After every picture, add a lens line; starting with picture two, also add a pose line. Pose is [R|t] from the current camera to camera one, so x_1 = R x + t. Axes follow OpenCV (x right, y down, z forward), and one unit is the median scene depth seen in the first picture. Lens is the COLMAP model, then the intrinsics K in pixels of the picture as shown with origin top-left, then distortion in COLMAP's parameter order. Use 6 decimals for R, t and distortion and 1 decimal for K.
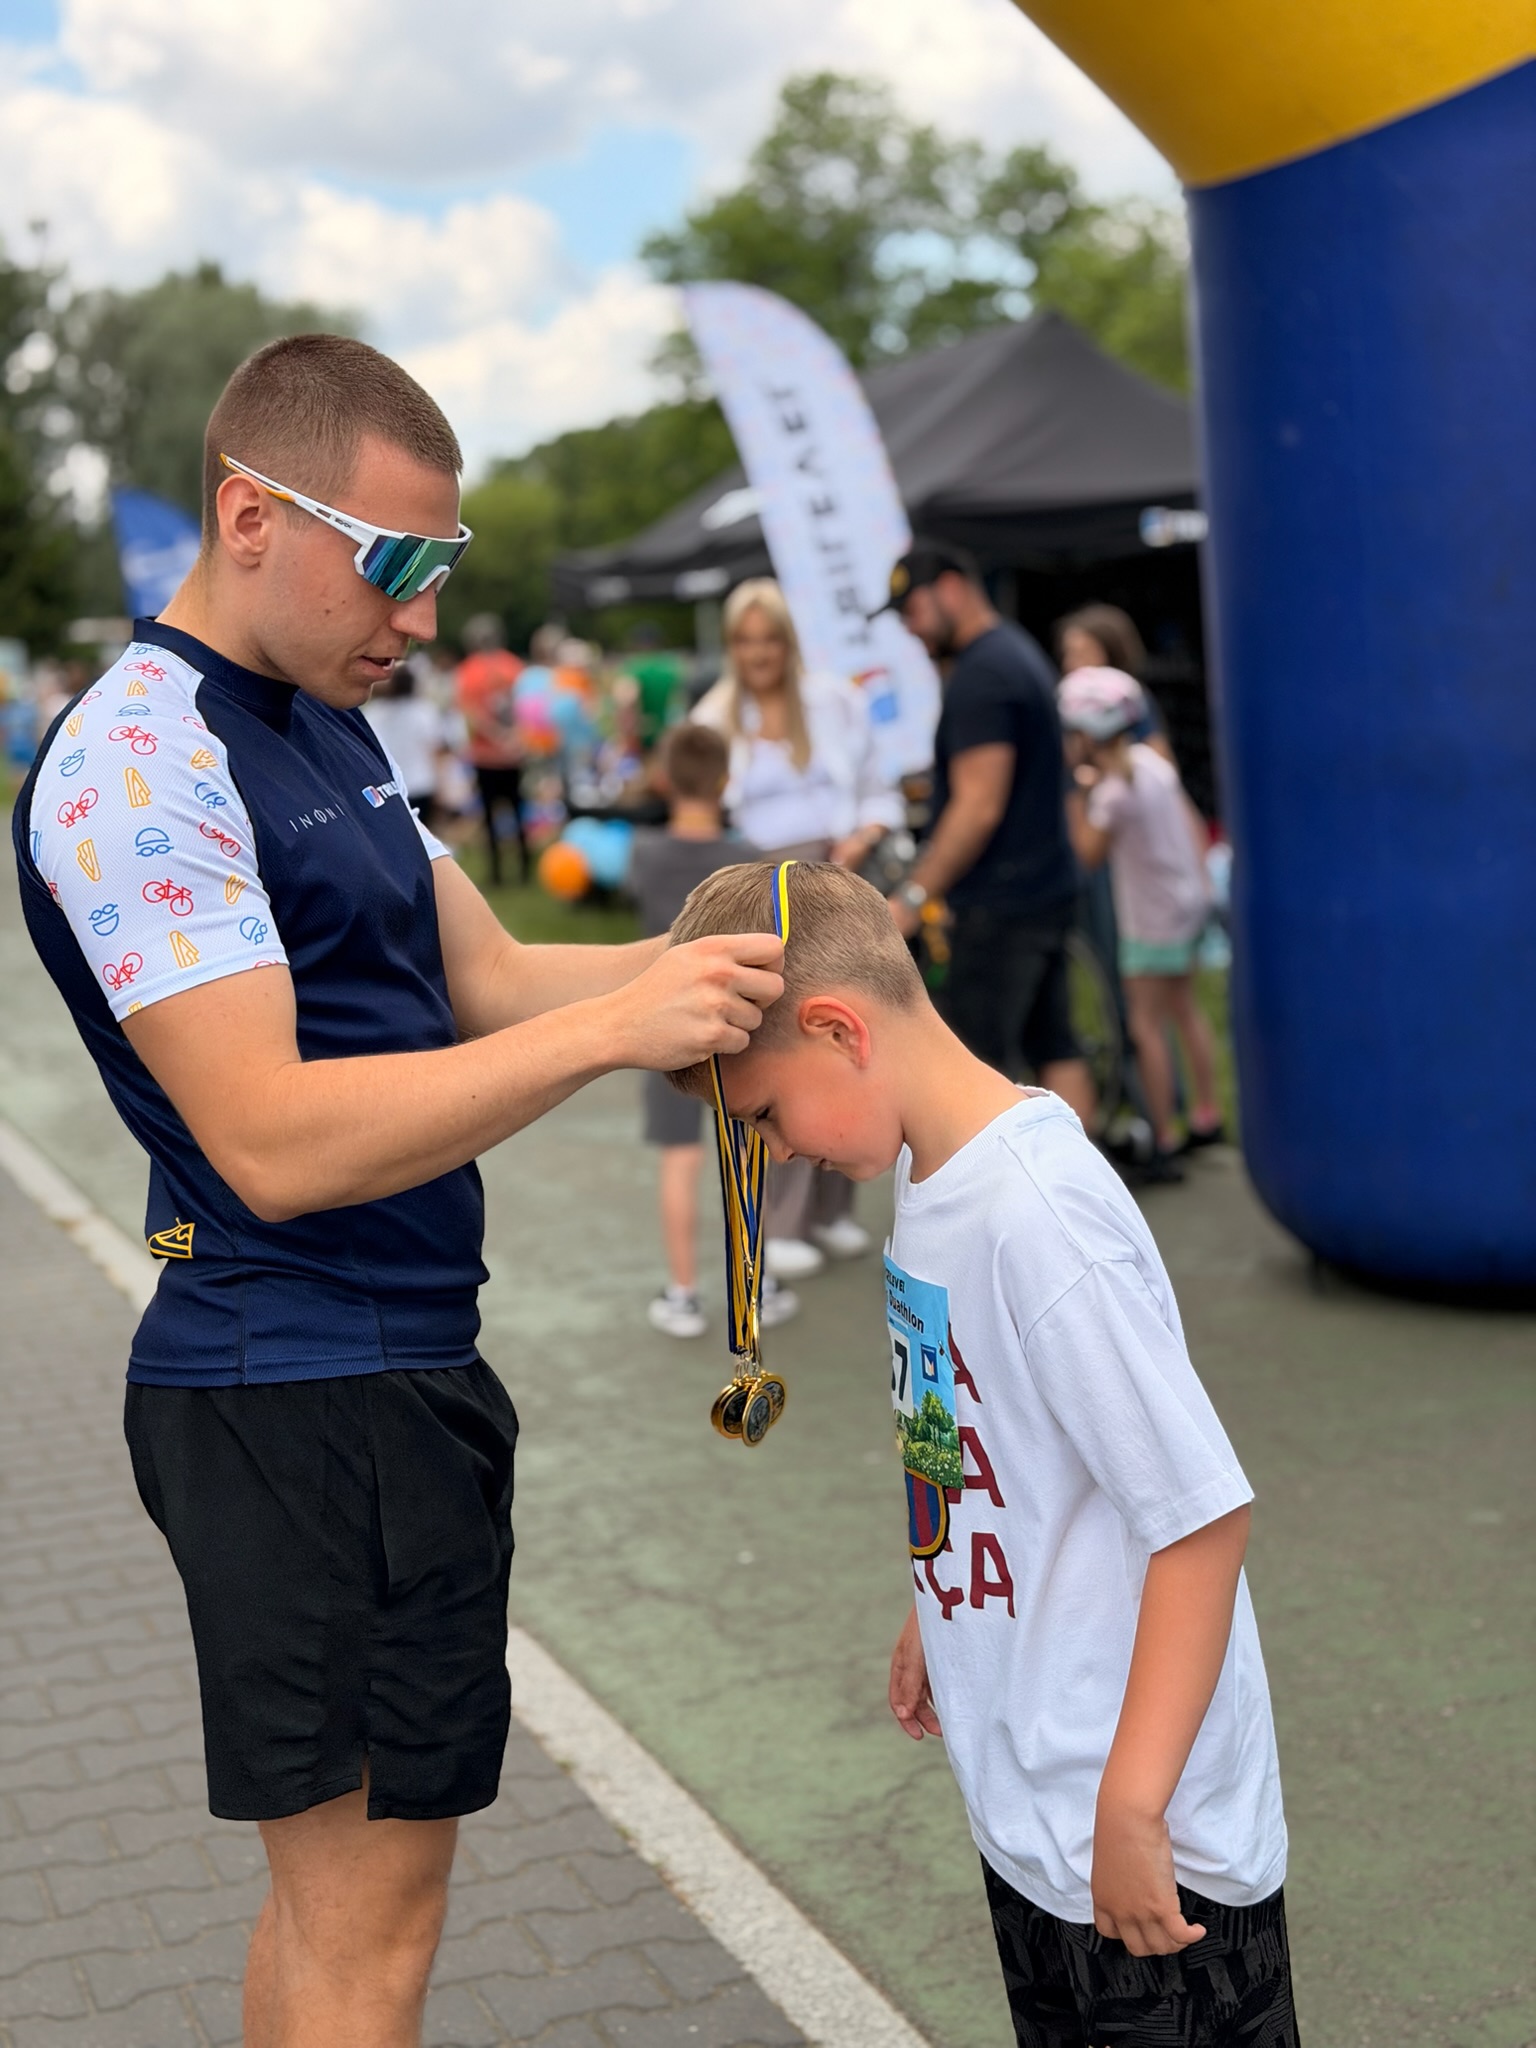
lens RADIAL K [[2877.7, 0, 799.0], [0, 2877.7, 1020.7], [0, 0, 1]] dist [0.124938, 0.000000]
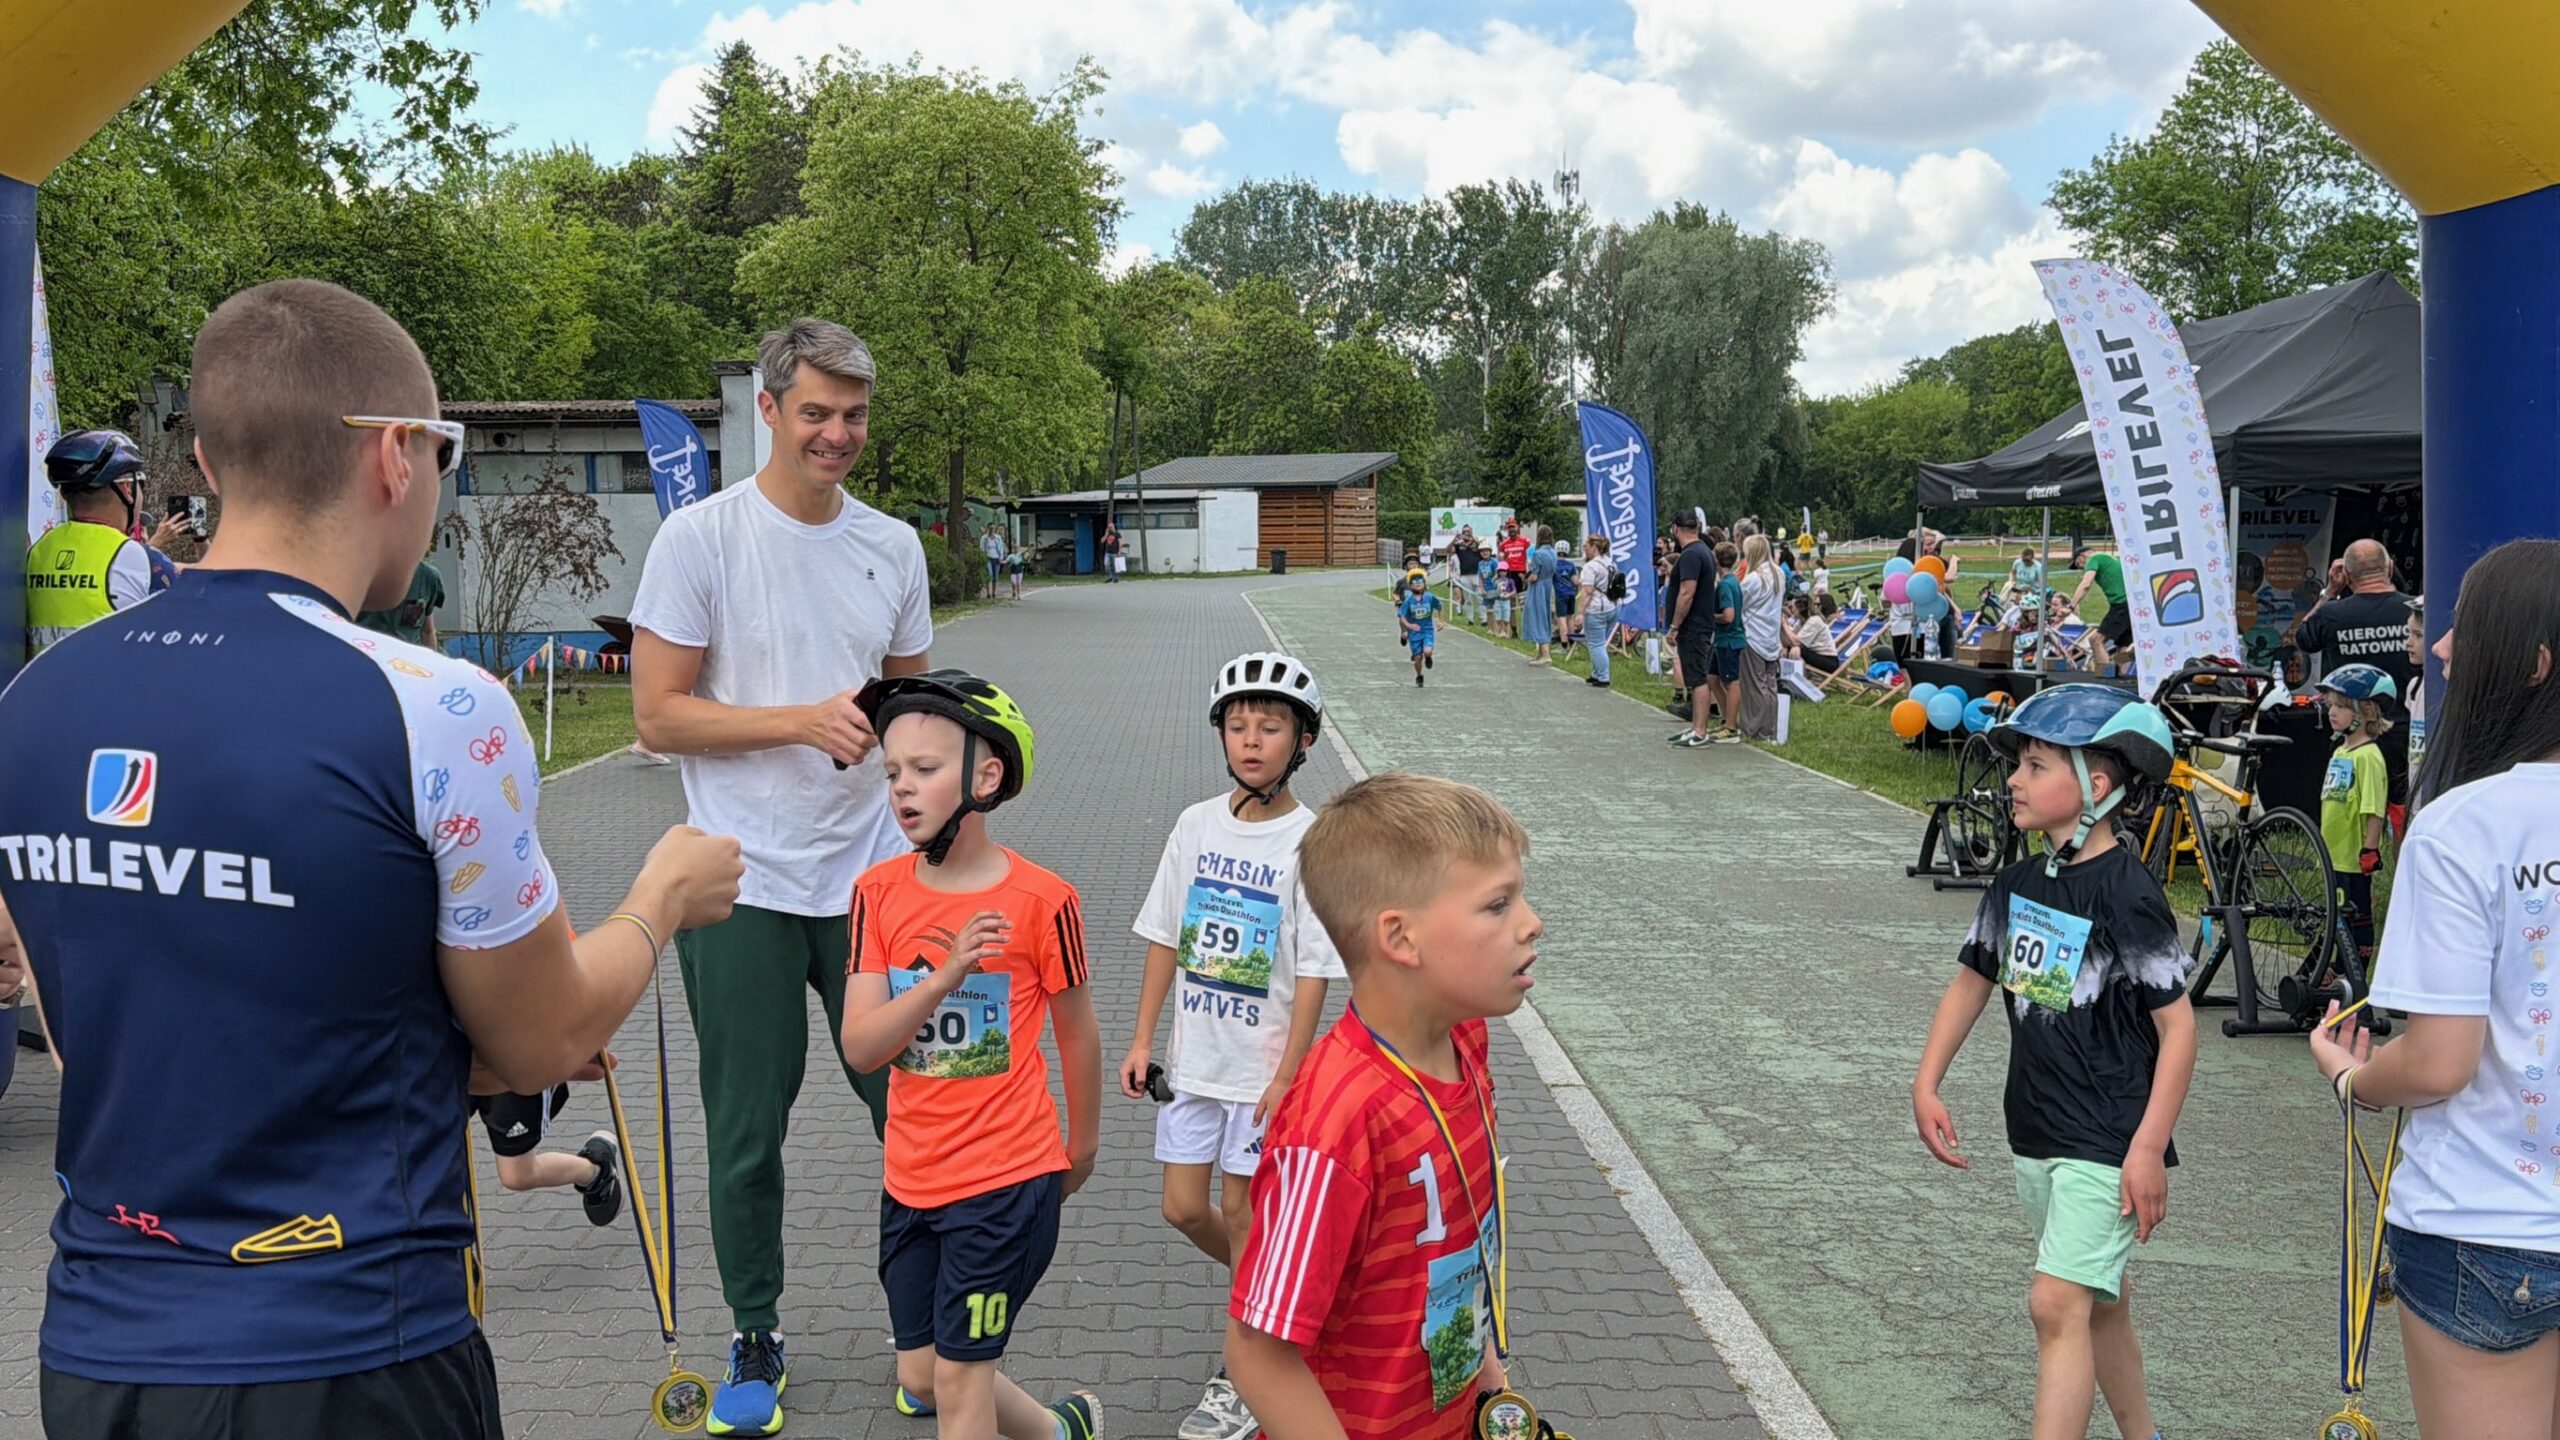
lens RADIAL K [[2331.7, 0, 1260.9], [0, 2331.7, 741.5], [0, 0, 1]] dist [0.177667, -0.361154]
pose [[0.931722, 0.084451, -0.353216, 0.057924], [-0.095425, 0.995342, -0.013735, -0.006886], [0.350411, 0.046502, 0.935441, -0.102145]]
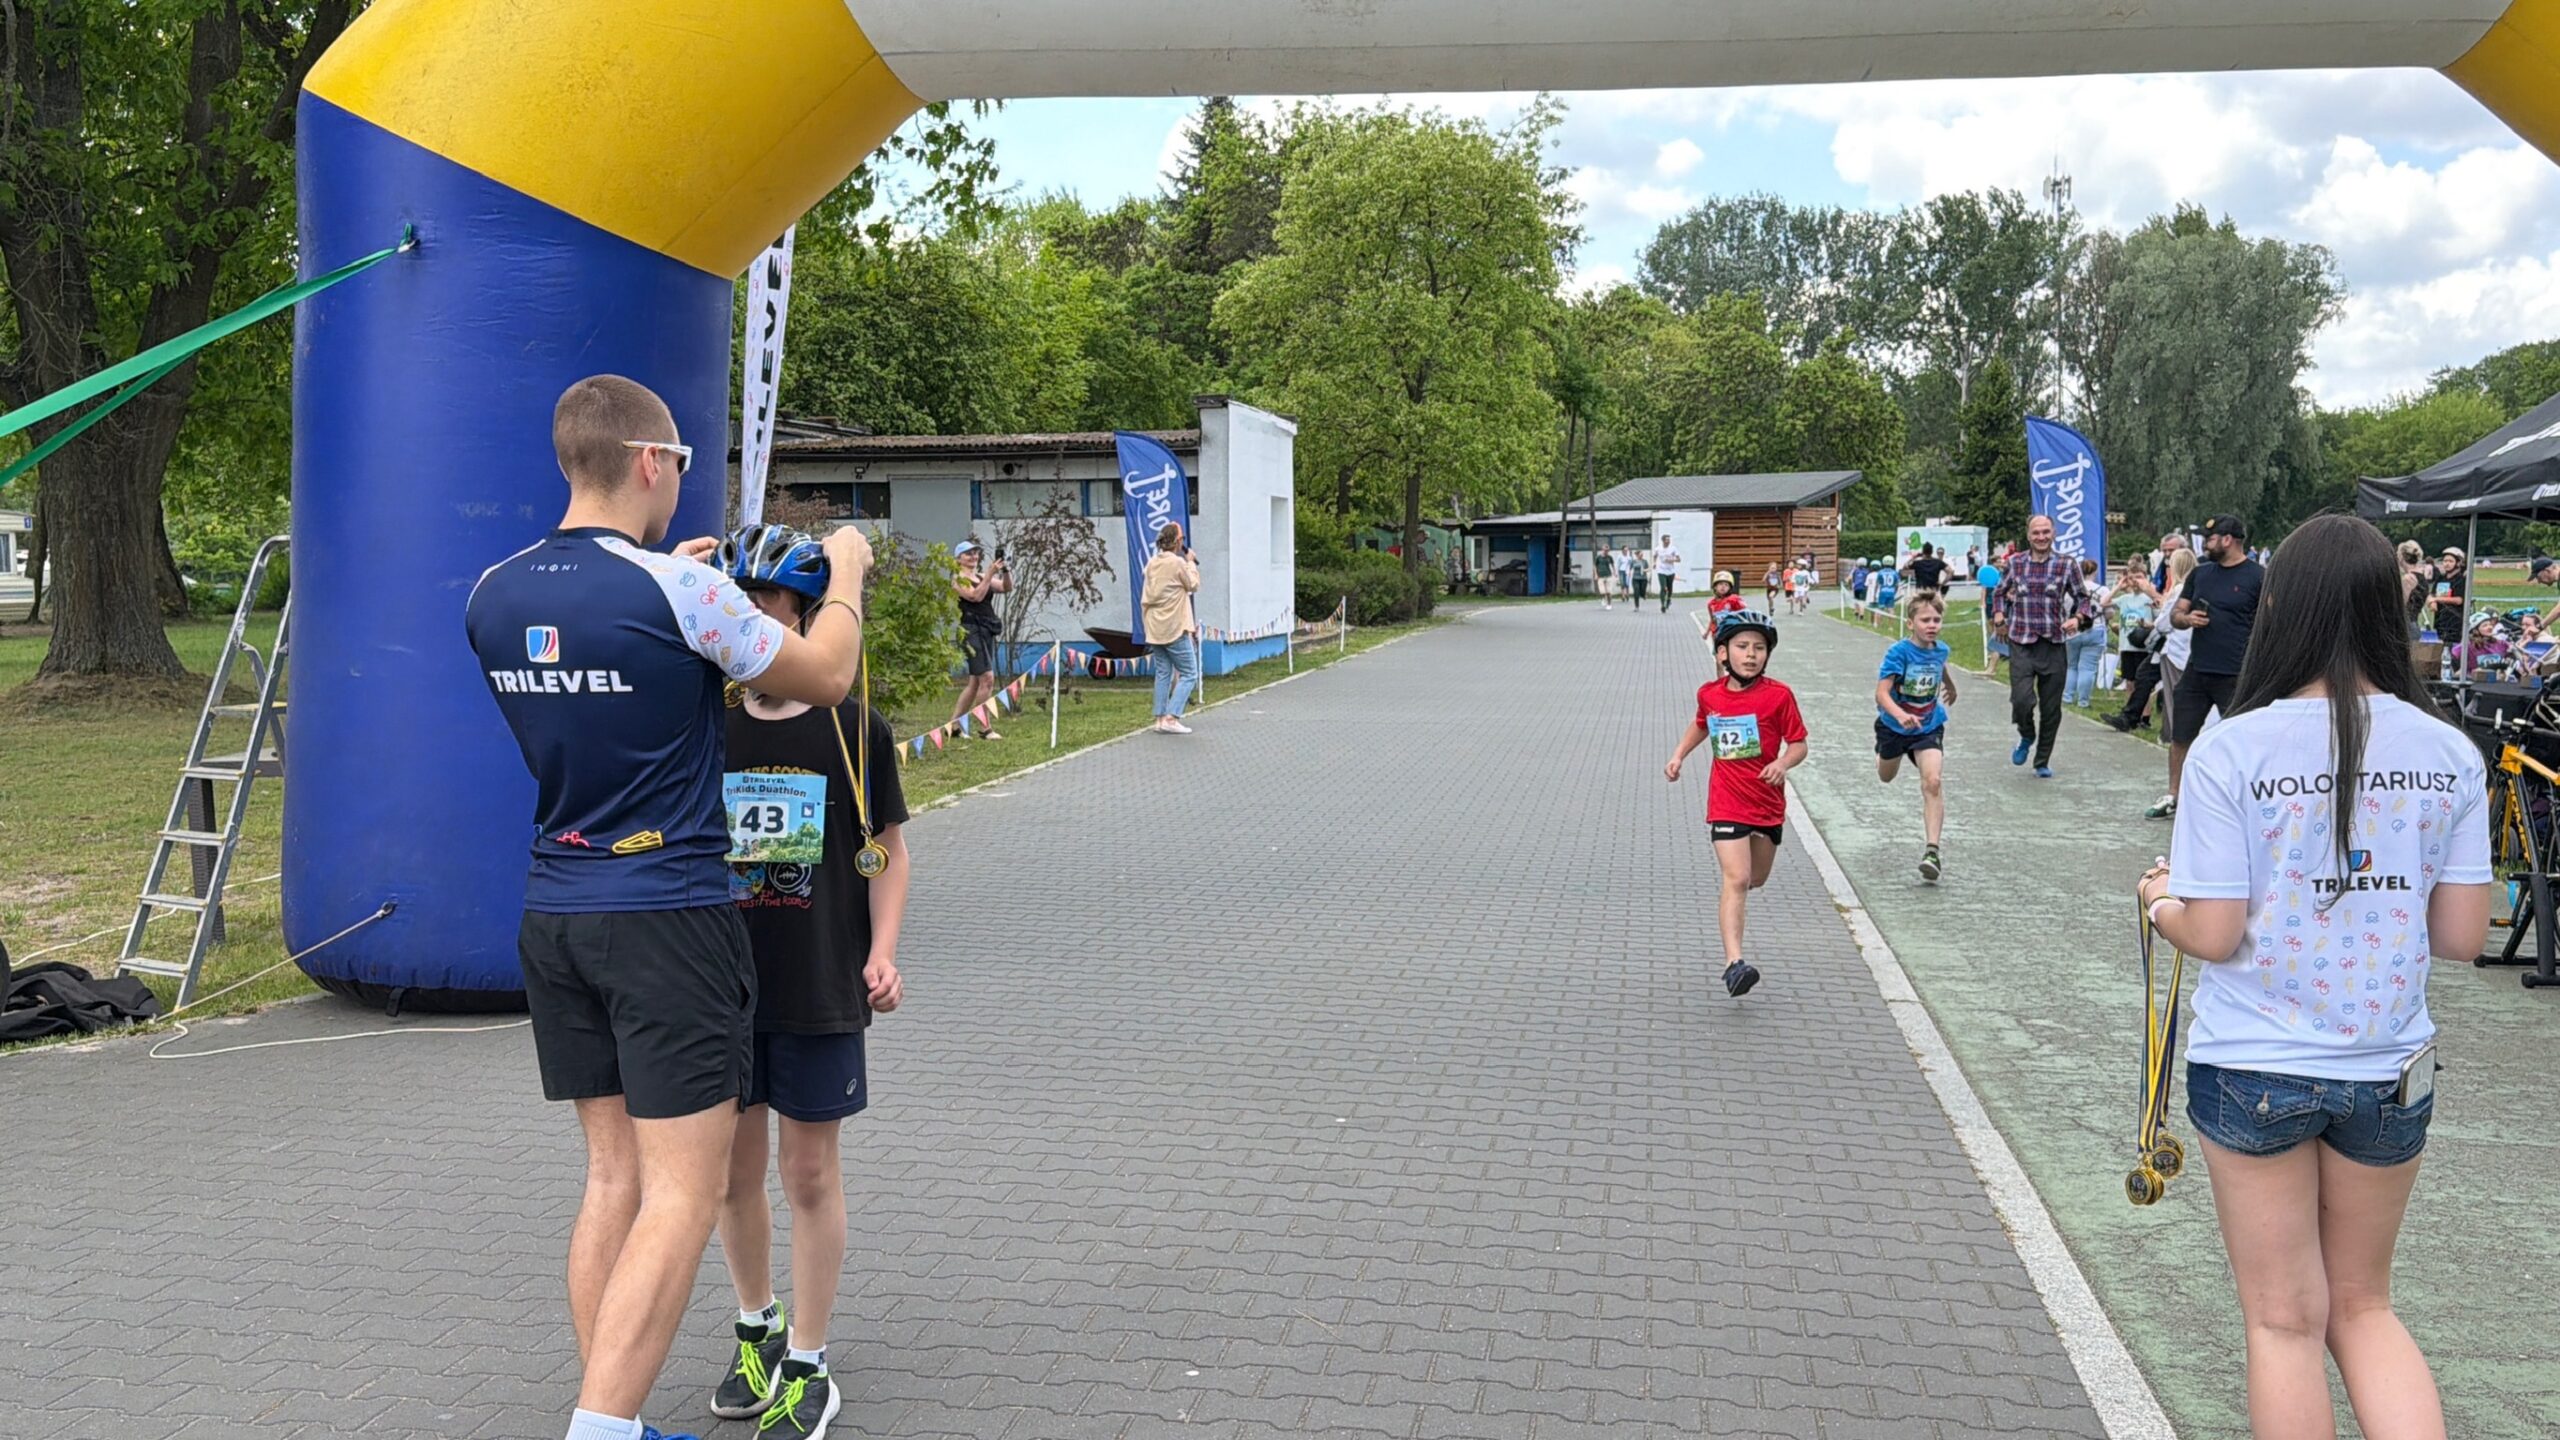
lens RADIAL K [[2331.7, 0, 1270.9], [0, 2331.7, 760.0], [0, 0, 1]] dist [0.177667, -0.361154]
pose [[0.847329, 0.098692, -0.521817, 0.215237], [-0.113266, 0.993557, 0.003991, 0.031469], [0.518849, 0.055722, 0.853048, -0.370141]]
